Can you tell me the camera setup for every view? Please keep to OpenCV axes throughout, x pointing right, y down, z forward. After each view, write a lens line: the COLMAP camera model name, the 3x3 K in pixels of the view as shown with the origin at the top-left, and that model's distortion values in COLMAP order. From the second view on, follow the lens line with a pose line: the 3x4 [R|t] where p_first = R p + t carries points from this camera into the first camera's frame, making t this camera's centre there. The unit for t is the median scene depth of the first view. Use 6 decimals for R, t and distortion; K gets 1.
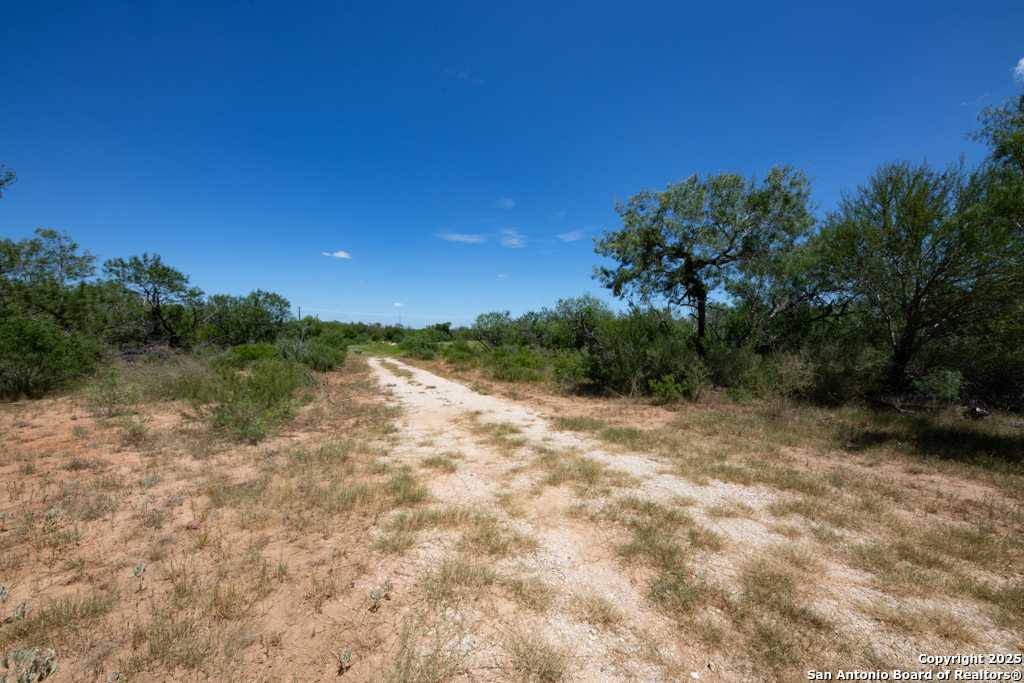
lens RADIAL K [[361.4, 0, 504.5], [0, 361.4, 345.5], [0, 0, 1]] dist [0.015917, -0.008106]
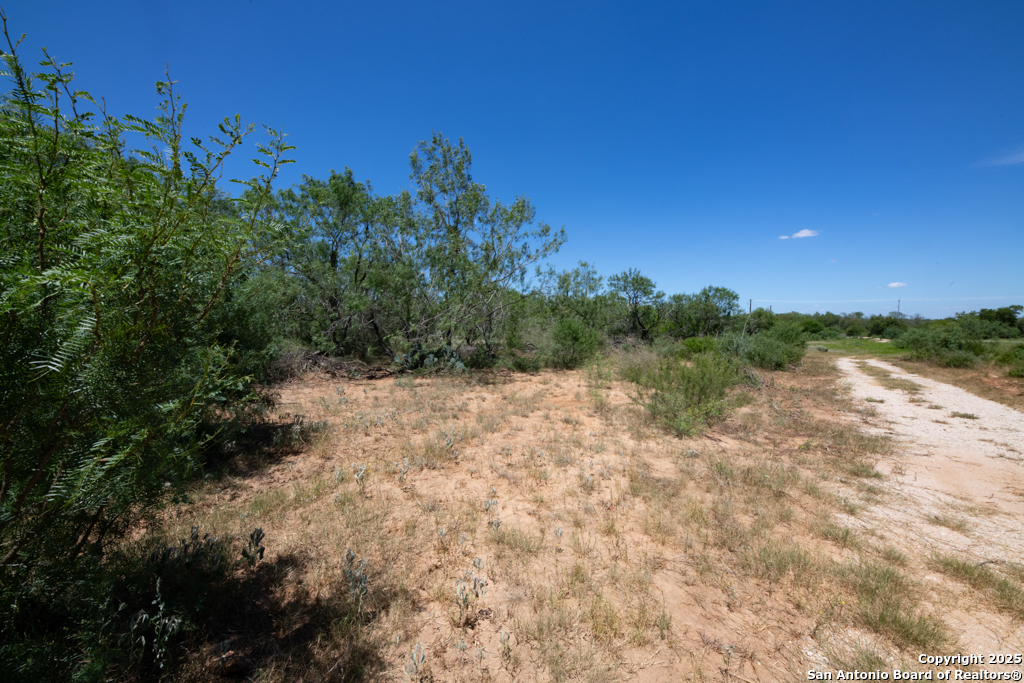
lens RADIAL K [[361.4, 0, 504.5], [0, 361.4, 345.5], [0, 0, 1]] dist [0.015917, -0.008106]
pose [[0.449421, 0.036538, -0.892573, -0.026516], [-0.021419, 0.999317, 0.030122, -0.000586], [0.893063, 0.005581, 0.449896, 0.106826]]
